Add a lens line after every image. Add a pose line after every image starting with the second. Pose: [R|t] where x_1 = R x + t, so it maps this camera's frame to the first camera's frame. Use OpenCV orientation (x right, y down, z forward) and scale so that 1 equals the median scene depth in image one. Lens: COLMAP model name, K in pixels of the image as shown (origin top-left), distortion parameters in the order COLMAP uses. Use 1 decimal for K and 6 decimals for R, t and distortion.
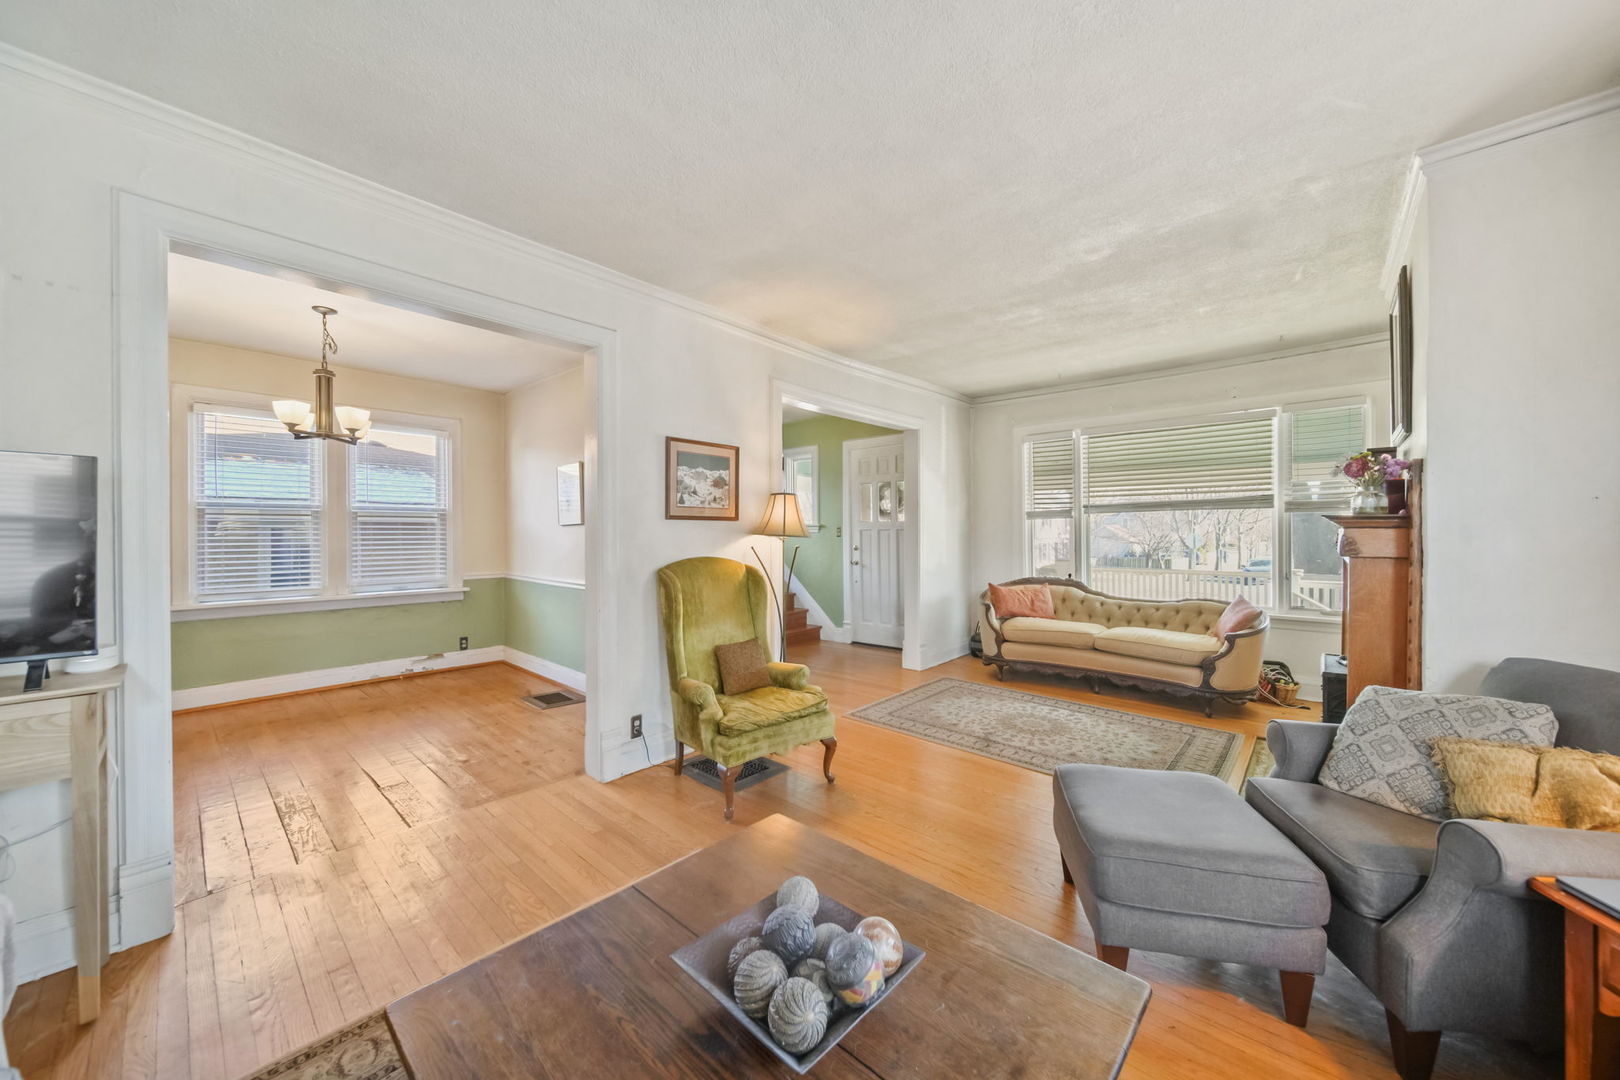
lens RADIAL K [[569.4, 0, 806.9], [0, 569.4, 540.0], [0, 0, 1]] dist [0.000336, 0.000030]
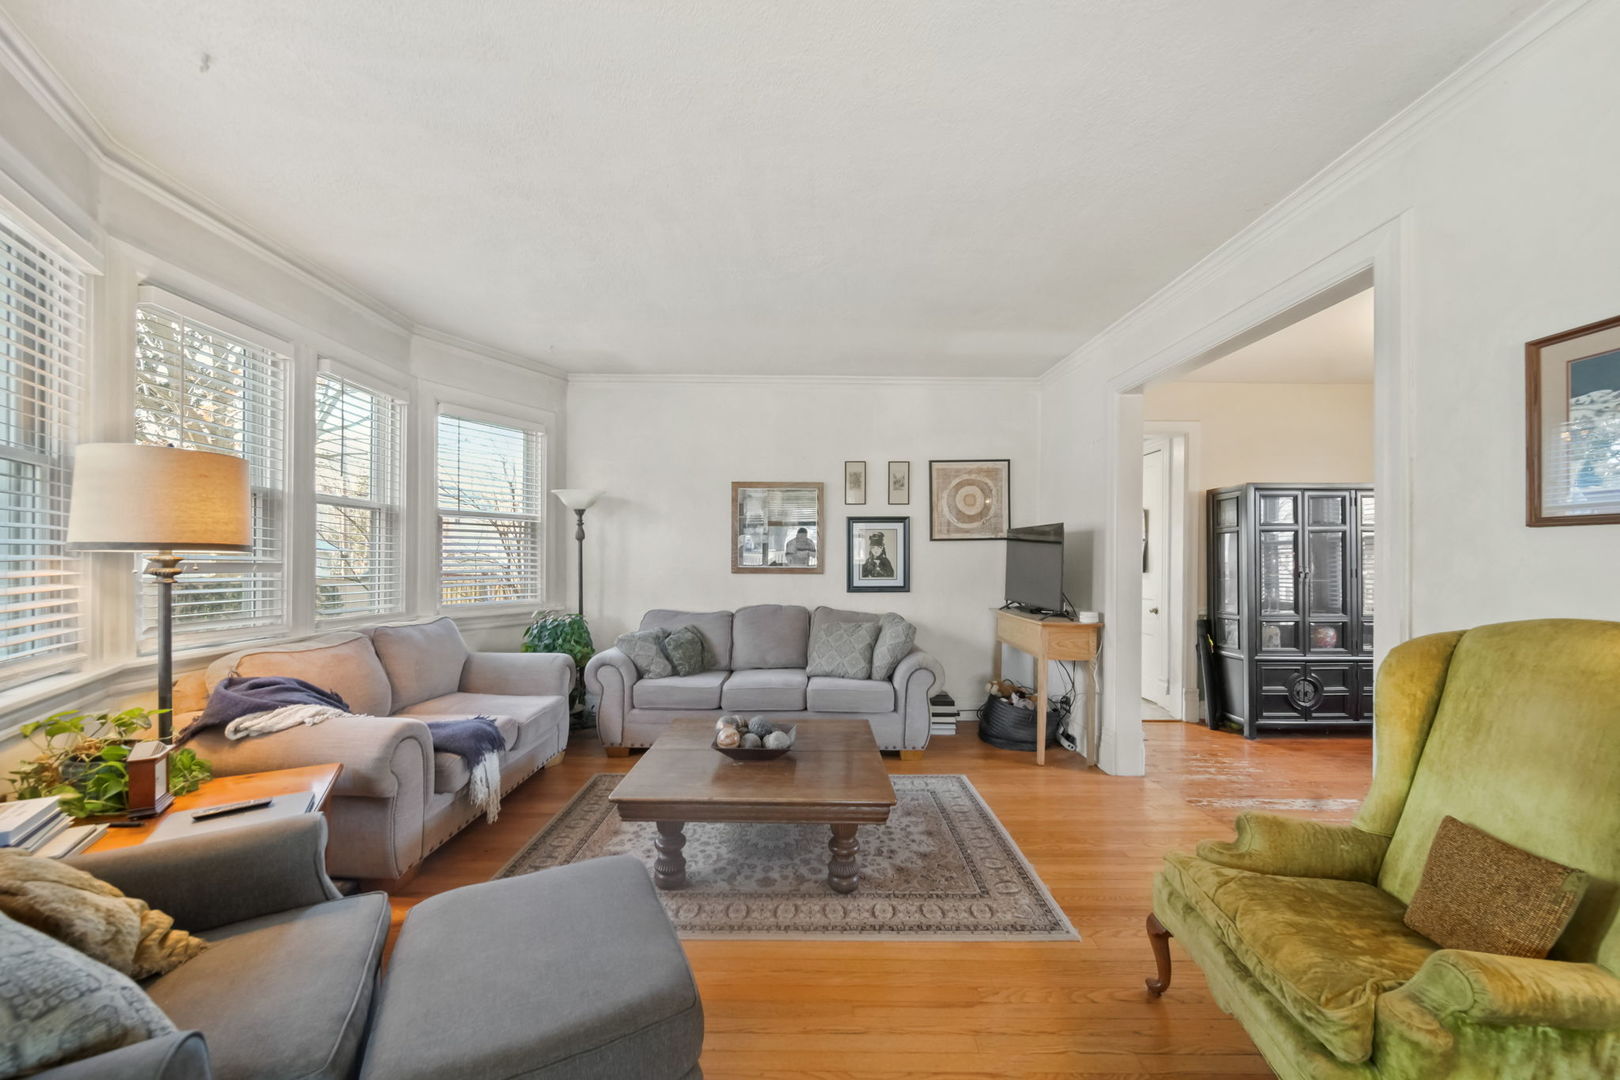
lens RADIAL K [[569.4, 0, 806.9], [0, 569.4, 540.0], [0, 0, 1]] dist [0.000336, 0.000030]
pose [[-0.743986, -0.004955, -0.668176, 0.594747], [-0.002876, 0.999987, -0.004214, -0.018719], [0.668189, -0.001213, -0.743991, 1.107527]]
